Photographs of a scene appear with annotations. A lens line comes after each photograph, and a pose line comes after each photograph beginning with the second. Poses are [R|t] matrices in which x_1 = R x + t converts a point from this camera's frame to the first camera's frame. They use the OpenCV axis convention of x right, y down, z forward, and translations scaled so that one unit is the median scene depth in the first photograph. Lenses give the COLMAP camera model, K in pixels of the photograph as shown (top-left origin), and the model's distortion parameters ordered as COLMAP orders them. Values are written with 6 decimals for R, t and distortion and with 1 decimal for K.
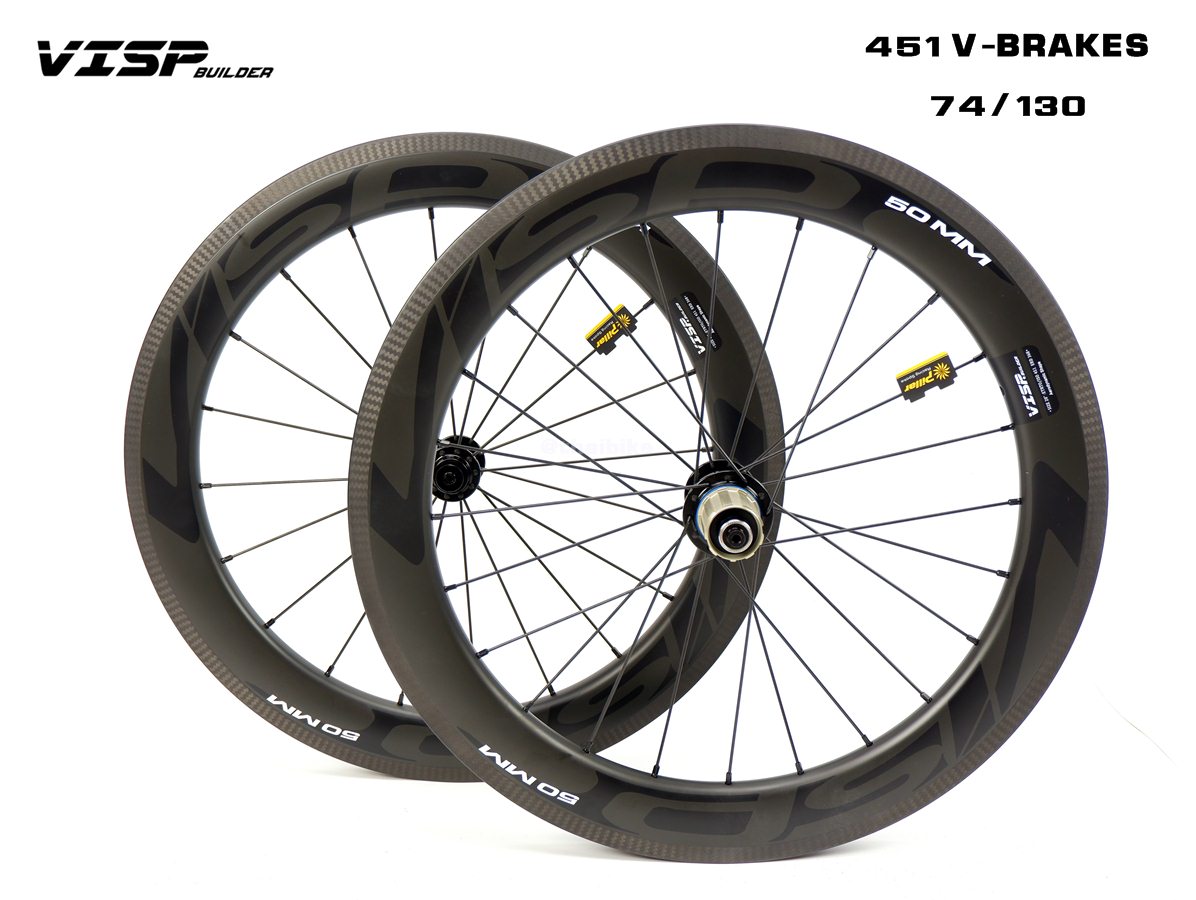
lens RADIAL K [[1425.9, 0, 607.1], [0, 1425.9, 443.7], [0, 0, 1]] dist [-0.022664, 0.000000]
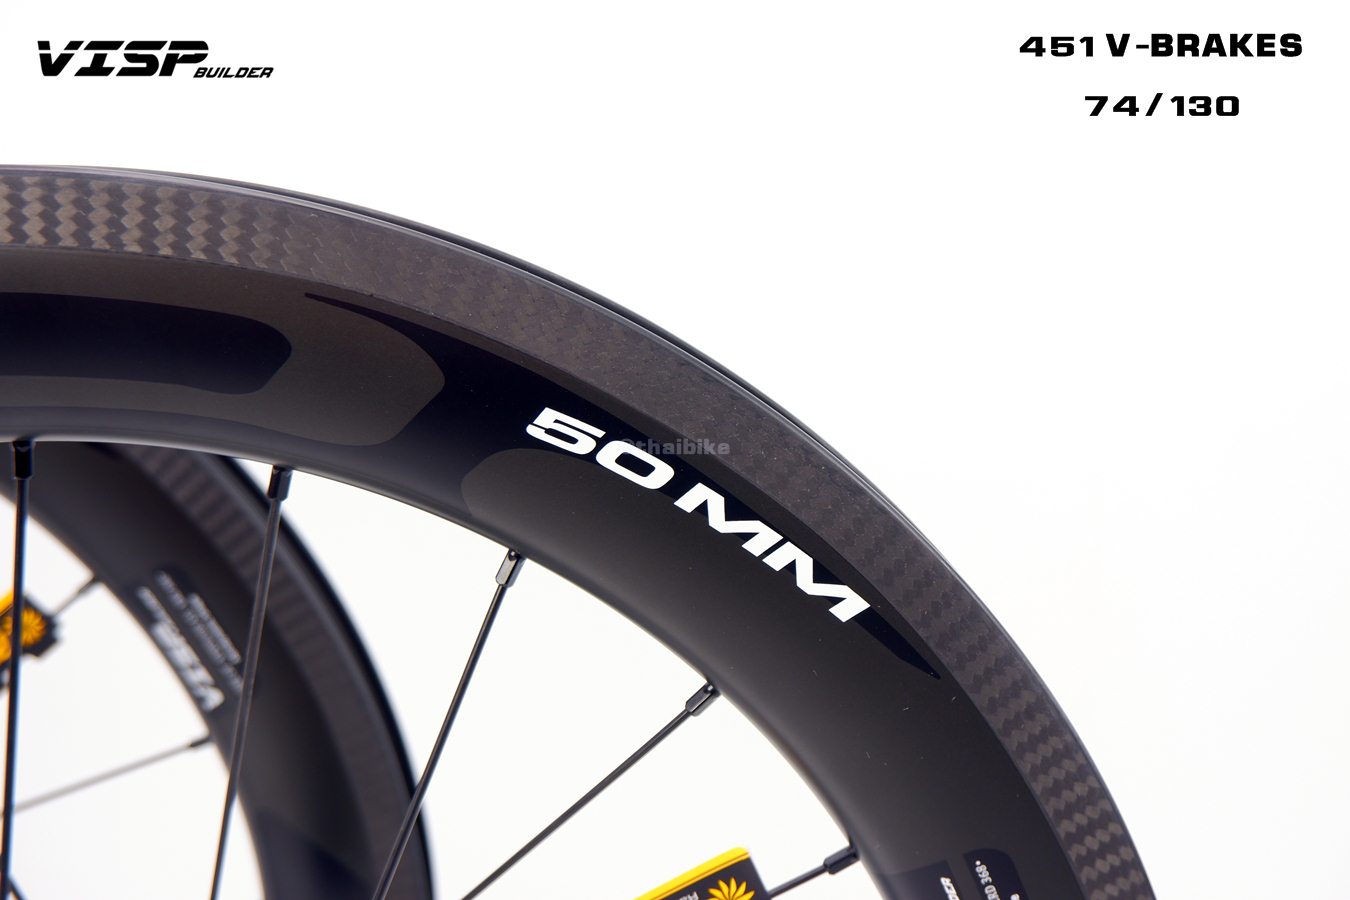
lens RADIAL K [[1419.8, 0, 663.6], [0, 1419.8, 452.1], [0, 0, 1]] dist [-0.021659, 0.000000]
pose [[0.998823, 0.005478, 0.048183, 0.303381], [-0.005490, 0.999985, 0.000103, -0.237160], [-0.048182, -0.000367, 0.998839, 0.996379]]
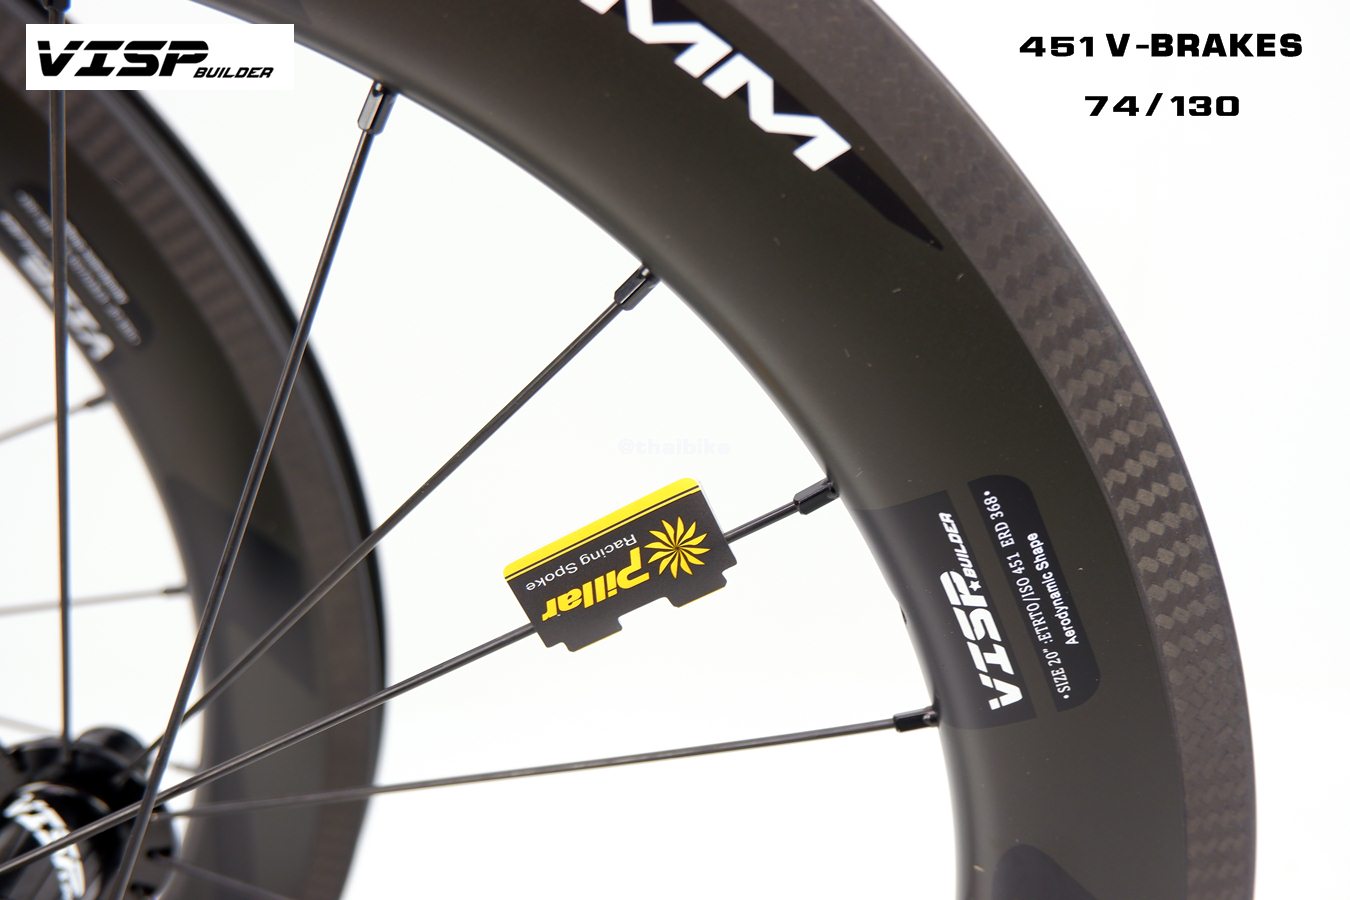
lens RADIAL K [[1419.8, 0, 672.3], [0, 1419.8, 448.6], [0, 0, 1]] dist [-0.021659, 0.000000]
pose [[0.999646, -0.004200, 0.026286, 0.340606], [-0.000359, 0.985256, 0.171085, -0.173936], [-0.026617, -0.171034, 0.984906, 1.104149]]
